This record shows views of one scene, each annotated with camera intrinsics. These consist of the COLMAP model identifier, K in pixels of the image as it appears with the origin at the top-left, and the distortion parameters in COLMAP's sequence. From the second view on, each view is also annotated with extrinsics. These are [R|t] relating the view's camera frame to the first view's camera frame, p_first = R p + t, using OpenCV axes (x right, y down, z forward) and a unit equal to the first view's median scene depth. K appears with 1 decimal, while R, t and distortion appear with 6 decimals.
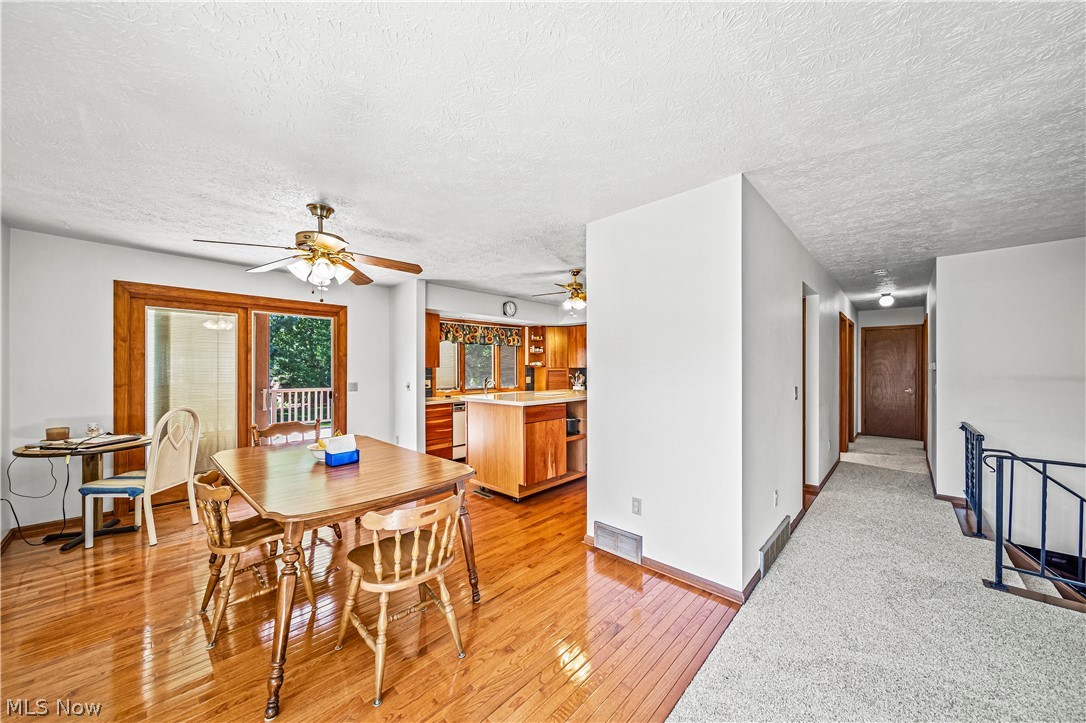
lens RADIAL K [[376.8, 0, 543.0], [0, 376.8, 361.5], [0, 0, 1]] dist [0.001074, 0.000108]
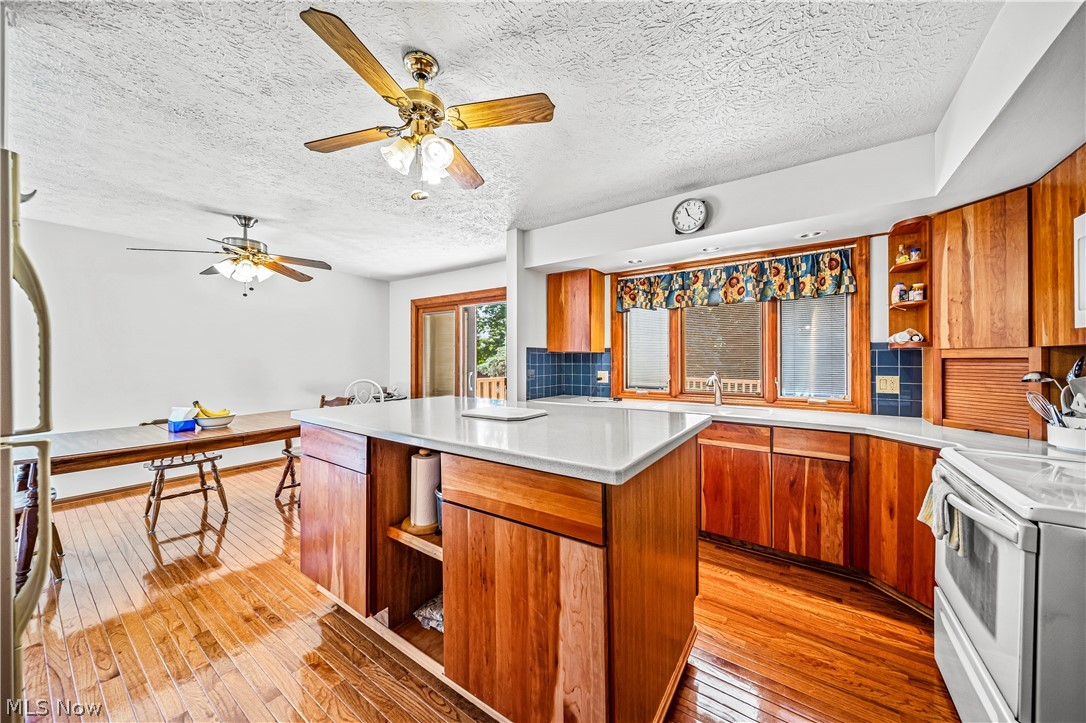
lens RADIAL K [[376.8, 0, 543.0], [0, 376.8, 361.5], [0, 0, 1]] dist [0.001074, 0.000108]
pose [[0.144164, 0.005071, -0.989541, 0.269352], [0.021313, 0.999739, 0.008228, 0.018157], [0.989324, -0.022276, 0.144018, 0.642550]]
